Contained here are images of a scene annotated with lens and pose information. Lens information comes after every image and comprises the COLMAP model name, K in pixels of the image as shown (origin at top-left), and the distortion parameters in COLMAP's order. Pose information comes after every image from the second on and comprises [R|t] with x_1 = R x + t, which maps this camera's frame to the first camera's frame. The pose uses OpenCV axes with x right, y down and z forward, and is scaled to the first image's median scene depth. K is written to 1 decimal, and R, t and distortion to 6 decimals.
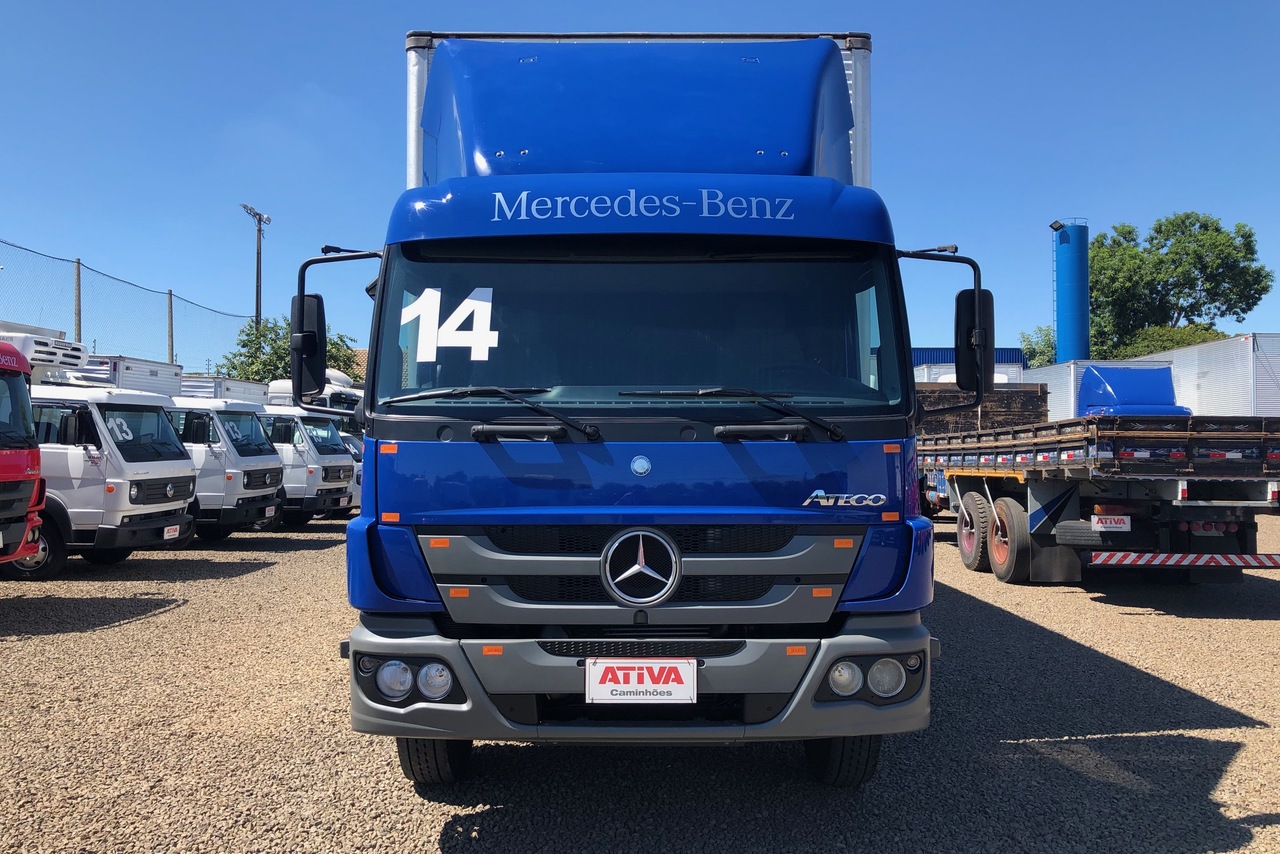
lens RADIAL K [[1051.5, 0, 640.0], [0, 1051.5, 427.0], [0, 0, 1]] dist [0.002946, -0.000777]
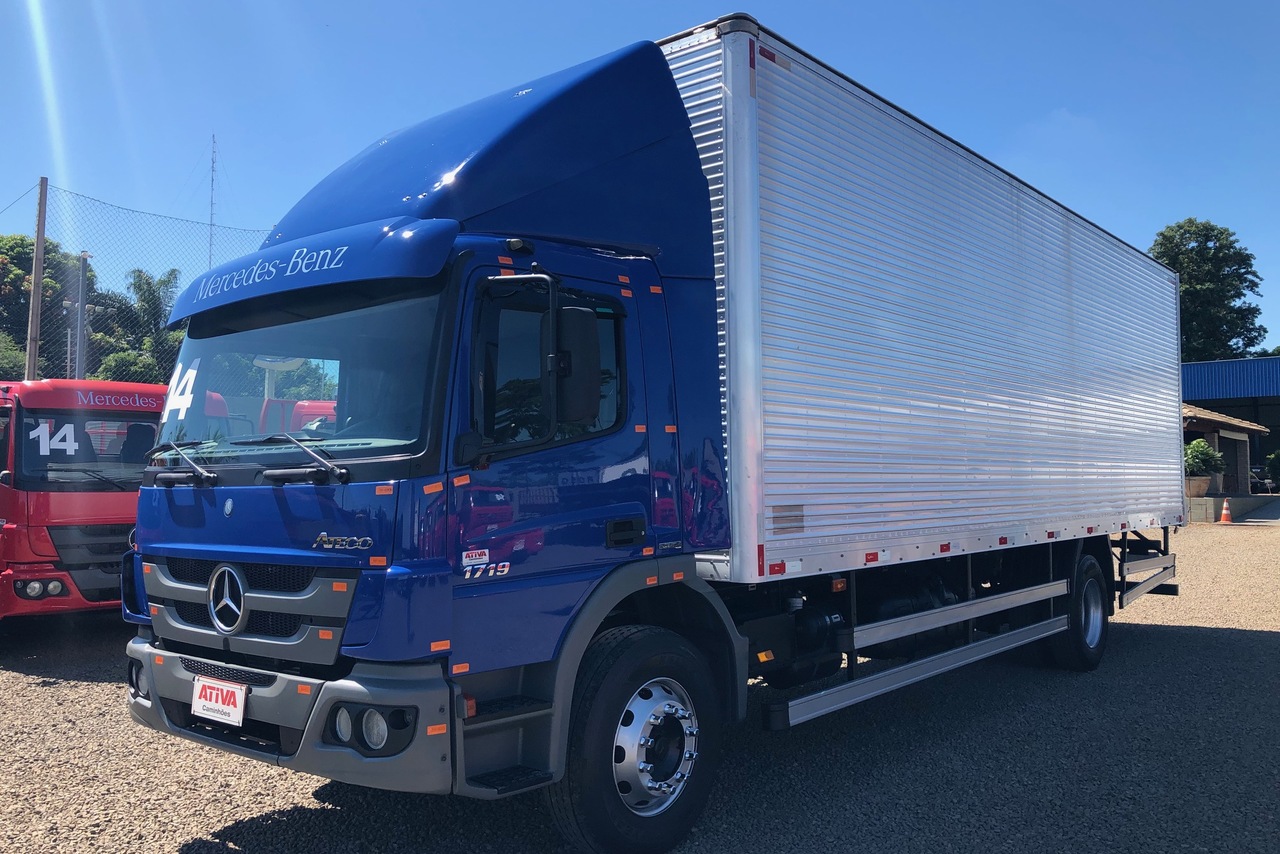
lens RADIAL K [[1051.5, 0, 640.0], [0, 1051.5, 427.0], [0, 0, 1]] dist [0.002946, -0.000777]
pose [[0.770364, -0.044134, -0.636075, 1.058716], [0.025808, 0.998942, -0.038055, 0.005272], [0.637082, 0.012901, 0.770688, 0.415793]]
